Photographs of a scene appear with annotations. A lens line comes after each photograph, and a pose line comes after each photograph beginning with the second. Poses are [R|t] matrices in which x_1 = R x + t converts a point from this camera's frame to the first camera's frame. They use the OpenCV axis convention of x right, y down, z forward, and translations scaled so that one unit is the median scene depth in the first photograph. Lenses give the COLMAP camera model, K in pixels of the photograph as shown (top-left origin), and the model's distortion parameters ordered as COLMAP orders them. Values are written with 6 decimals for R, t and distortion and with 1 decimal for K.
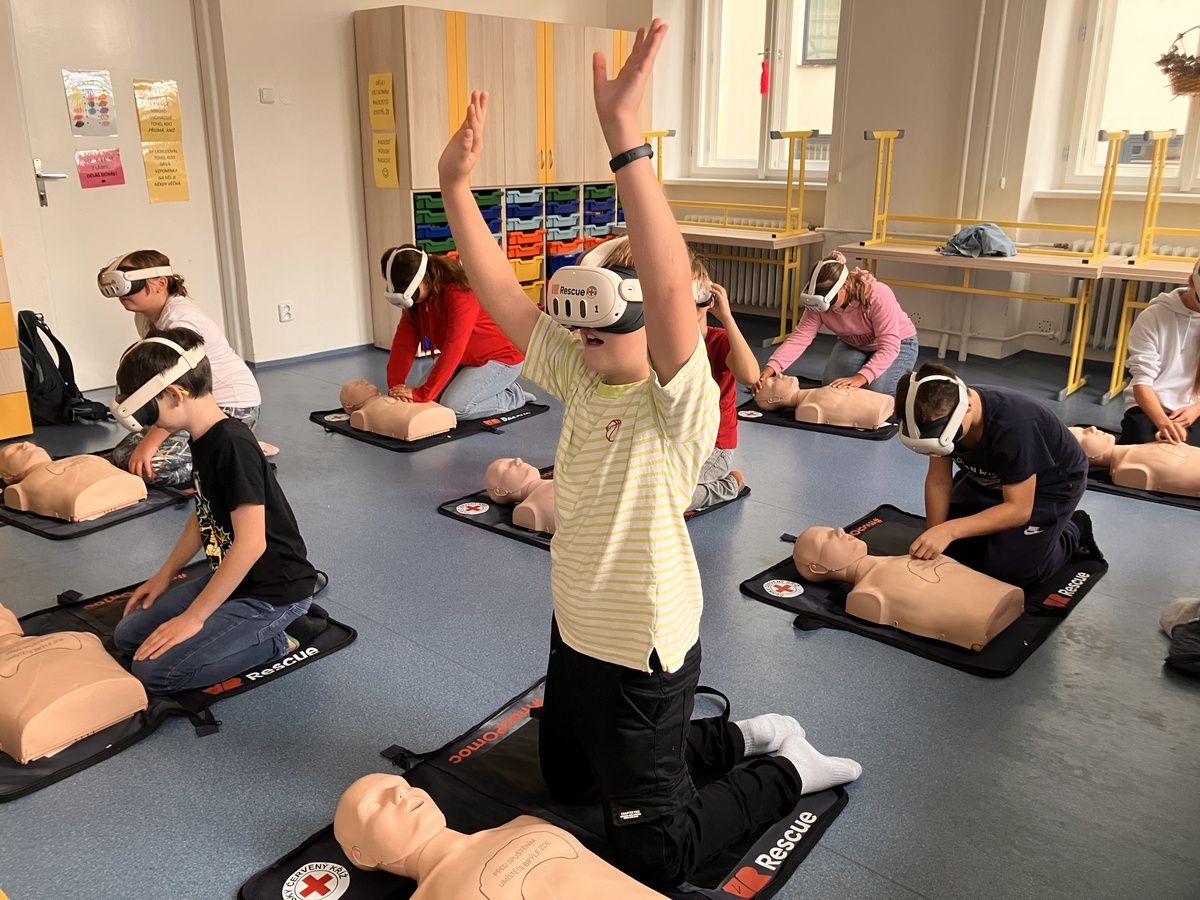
lens RADIAL K [[976.9, 0, 563.2], [0, 976.9, 468.6], [0, 0, 1]] dist [0.001145, -0.128647]
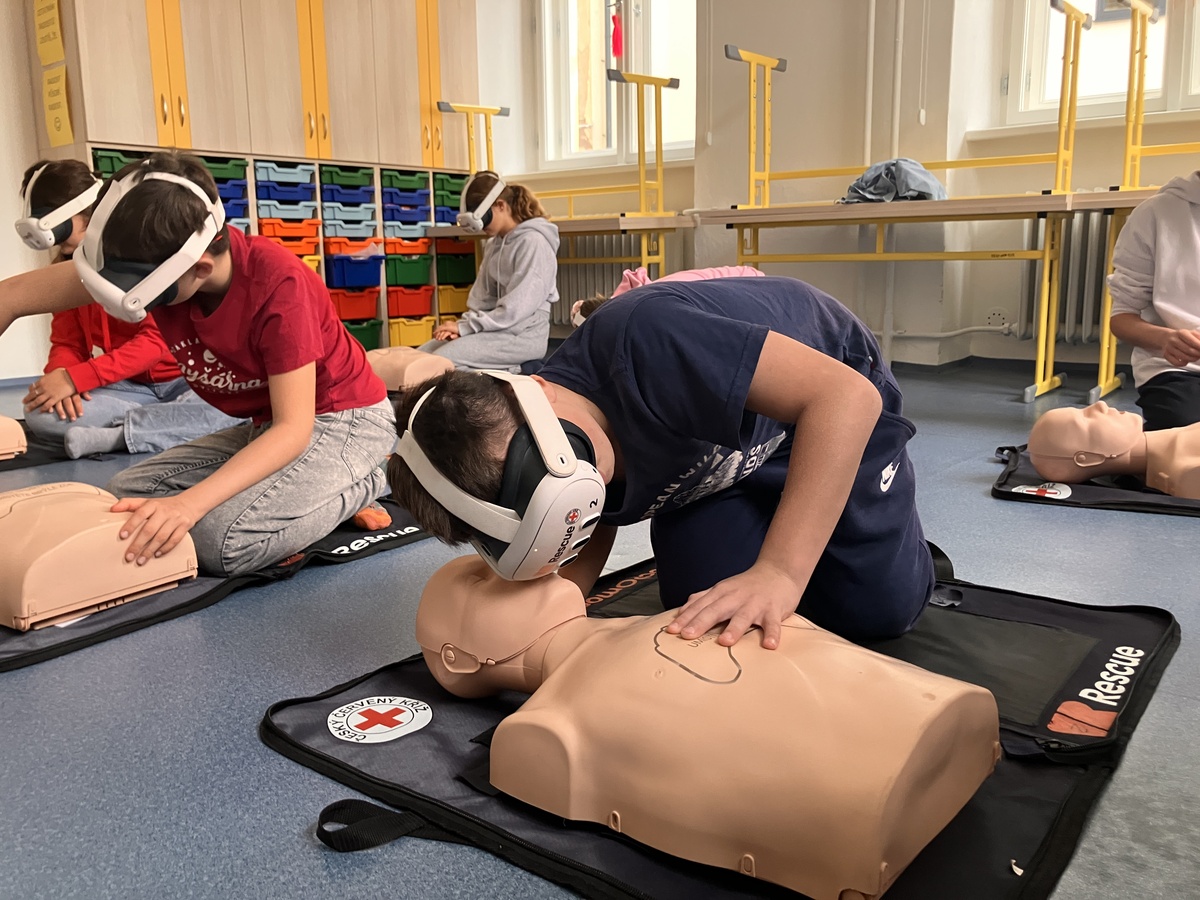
lens RADIAL K [[1016.4, 0, 578.6], [0, 1016.4, 456.7], [0, 0, 1]] dist [0.002701, -0.173984]
pose [[0.997595, -0.026551, 0.064028, 0.142811], [0.034275, 0.991848, -0.122729, 0.037030], [-0.060247, 0.124628, 0.990373, 0.299605]]
